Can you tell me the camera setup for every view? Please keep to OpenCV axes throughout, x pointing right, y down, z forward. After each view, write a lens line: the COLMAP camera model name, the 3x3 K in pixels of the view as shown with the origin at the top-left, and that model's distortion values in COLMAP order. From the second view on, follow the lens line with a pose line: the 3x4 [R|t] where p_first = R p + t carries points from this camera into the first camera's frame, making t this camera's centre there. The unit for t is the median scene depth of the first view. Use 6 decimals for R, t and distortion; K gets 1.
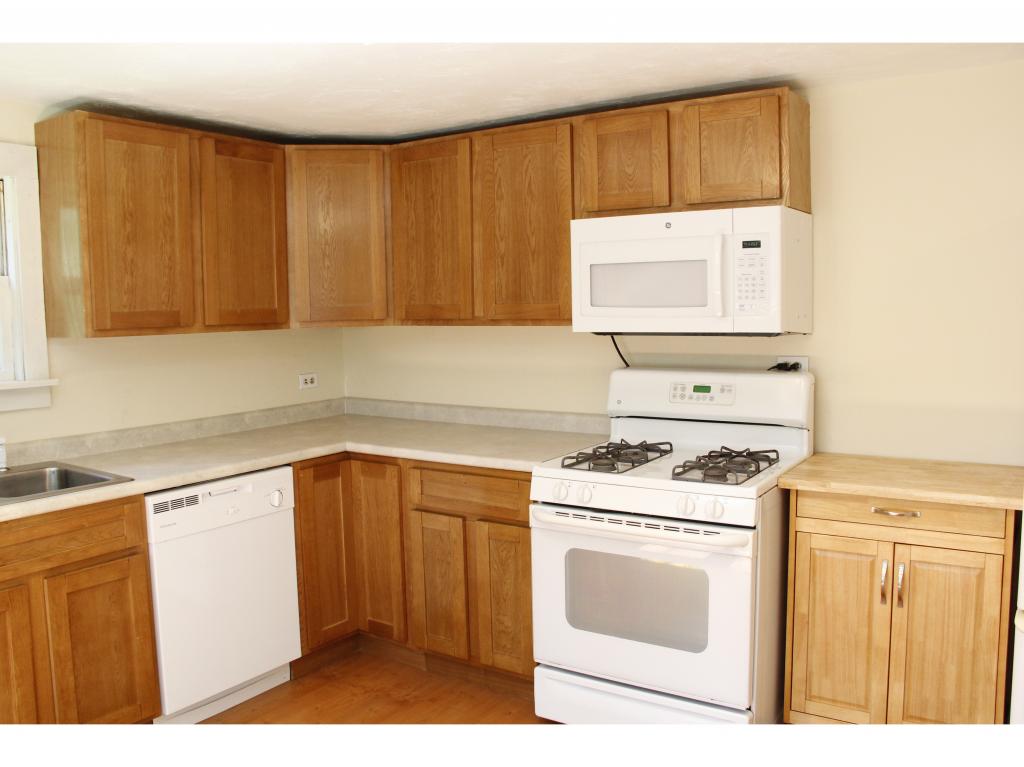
lens RADIAL K [[886.2, 0, 512.0], [0, 886.2, 383.5], [0, 0, 1]] dist [-0.160337, 0.151670]
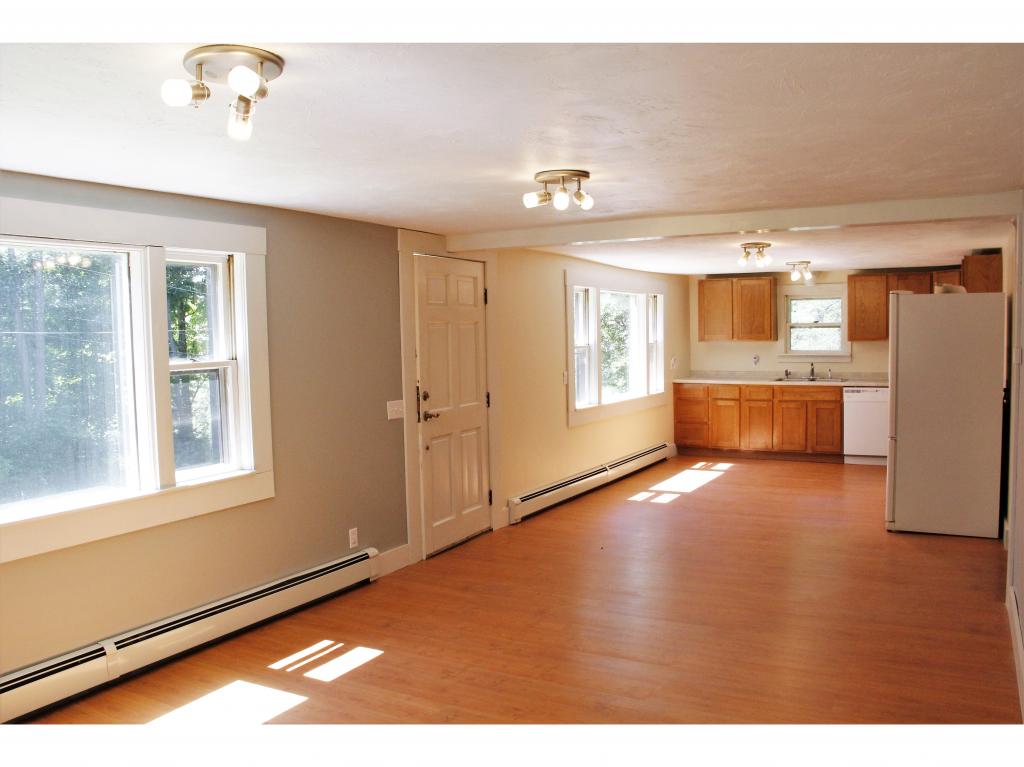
lens RADIAL K [[886.2, 0, 512.0], [0, 886.2, 383.5], [0, 0, 1]] dist [-0.160337, 0.151670]
pose [[0.114971, 0.071753, -0.990774, 2.538005], [-0.077368, 0.995005, 0.063082, -0.000758], [0.990351, 0.069402, 0.119948, -0.649268]]
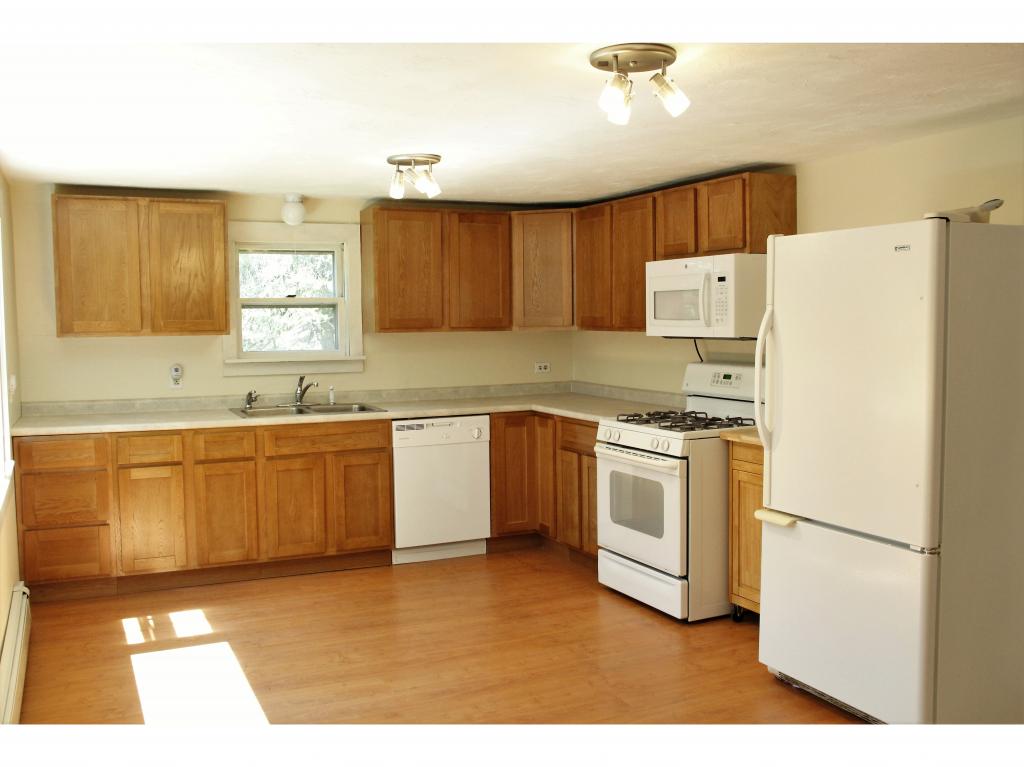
lens RADIAL K [[1021.3, 0, 512.0], [0, 1021.3, 383.5], [0, 0, 1]] dist [-0.004218, -0.005766]
pose [[0.857772, 0.042996, -0.512228, 0.778496], [-0.051519, 0.998669, -0.002446, 0.039899], [0.511441, 0.028487, 0.858846, -0.625075]]
